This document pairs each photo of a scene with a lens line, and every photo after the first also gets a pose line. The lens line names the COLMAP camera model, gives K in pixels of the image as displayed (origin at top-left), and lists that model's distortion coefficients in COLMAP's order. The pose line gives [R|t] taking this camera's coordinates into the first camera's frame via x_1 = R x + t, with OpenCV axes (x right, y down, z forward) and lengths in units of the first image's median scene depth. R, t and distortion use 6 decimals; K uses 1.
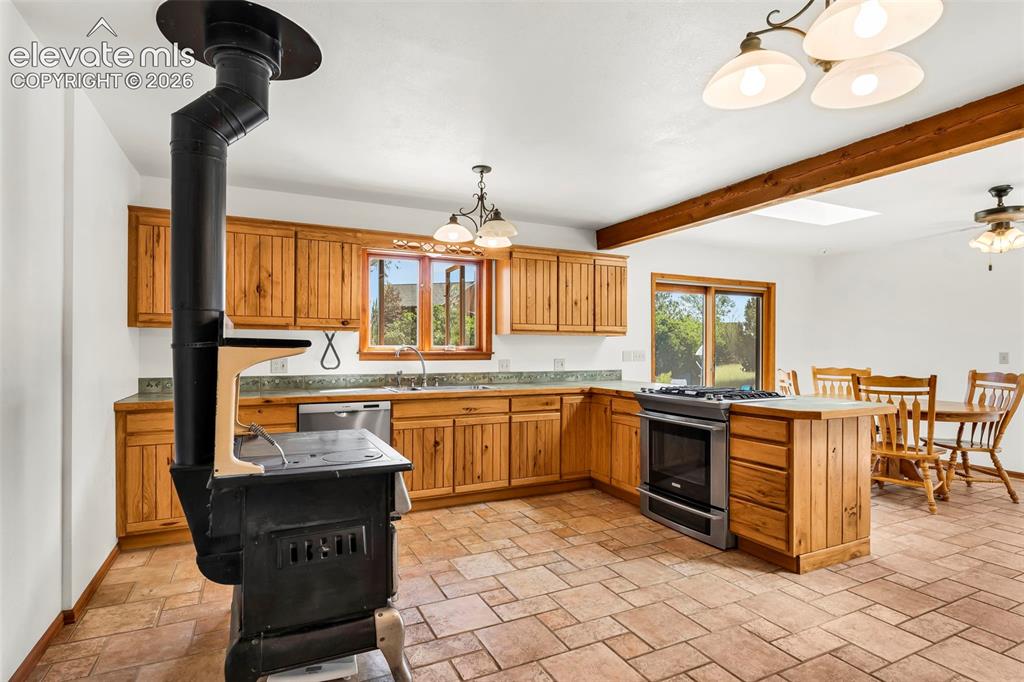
lens RADIAL K [[518.1, 0, 509.6], [0, 518.1, 346.6], [0, 0, 1]] dist [0.003755, 0.001651]
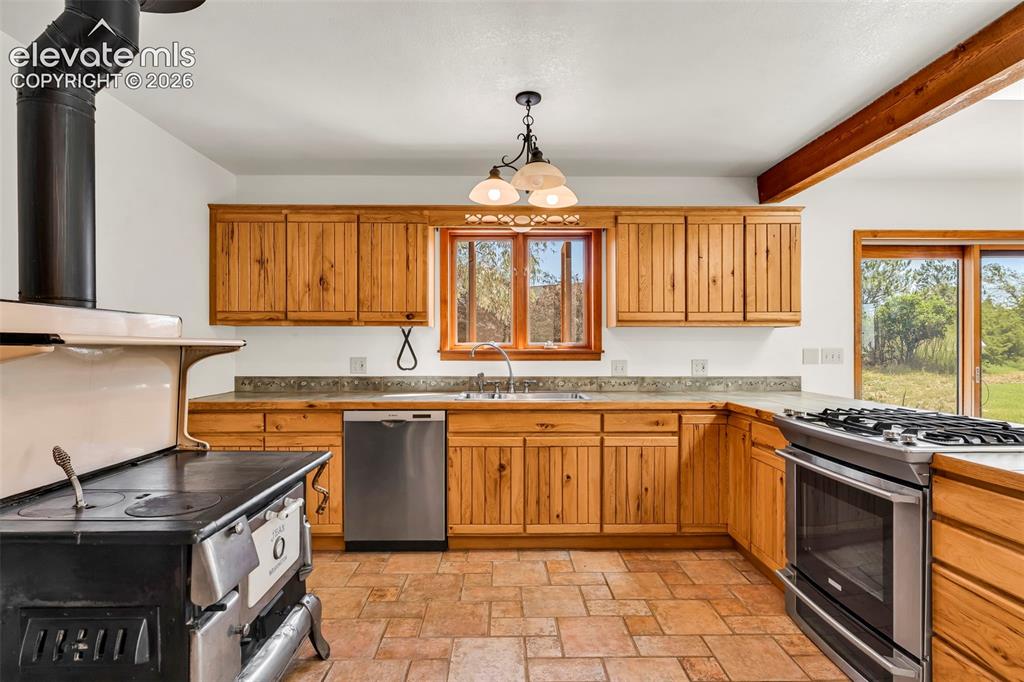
lens RADIAL K [[518.1, 0, 534.3], [0, 518.1, 342.9], [0, 0, 1]] dist [0.003755, 0.001651]
pose [[0.914555, -0.004968, -0.404431, 0.217024], [0.004504, 0.999988, -0.002098, 0.000890], [0.404437, 0.000097, 0.914566, 0.296716]]
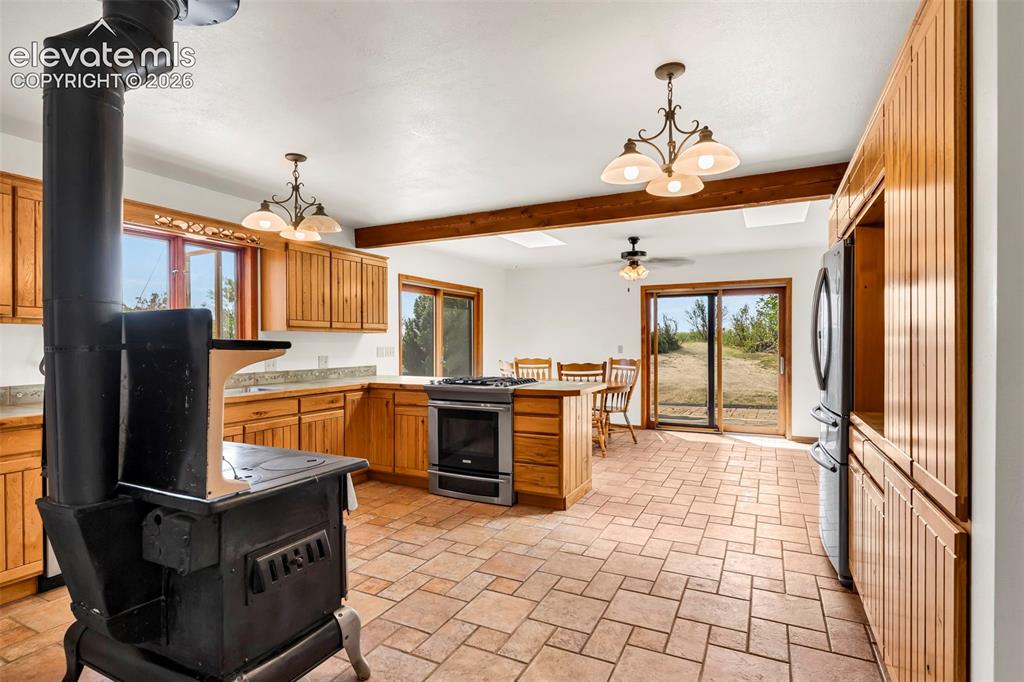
lens RADIAL K [[518.1, 0, 518.5], [0, 518.1, 343.1], [0, 0, 1]] dist [0.003755, 0.001651]
pose [[0.791644, -0.005310, 0.610959, -0.261889], [0.002994, 0.999984, 0.004812, -0.005205], [-0.610975, -0.001981, 0.791648, -0.000744]]
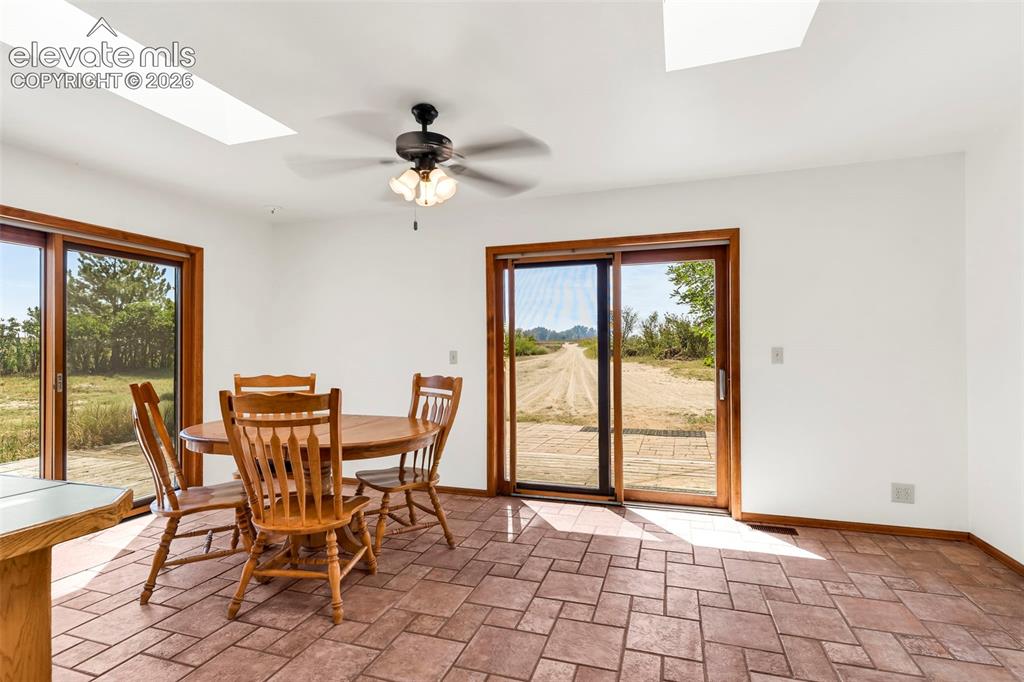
lens RADIAL K [[518.1, 0, 497.6], [0, 518.1, 341.2], [0, 0, 1]] dist [0.003755, 0.001651]
pose [[0.713225, 0.006633, 0.700903, 0.533157], [0.003693, 0.999906, -0.013220, 0.009366], [-0.700925, 0.012017, 0.713134, 0.448607]]
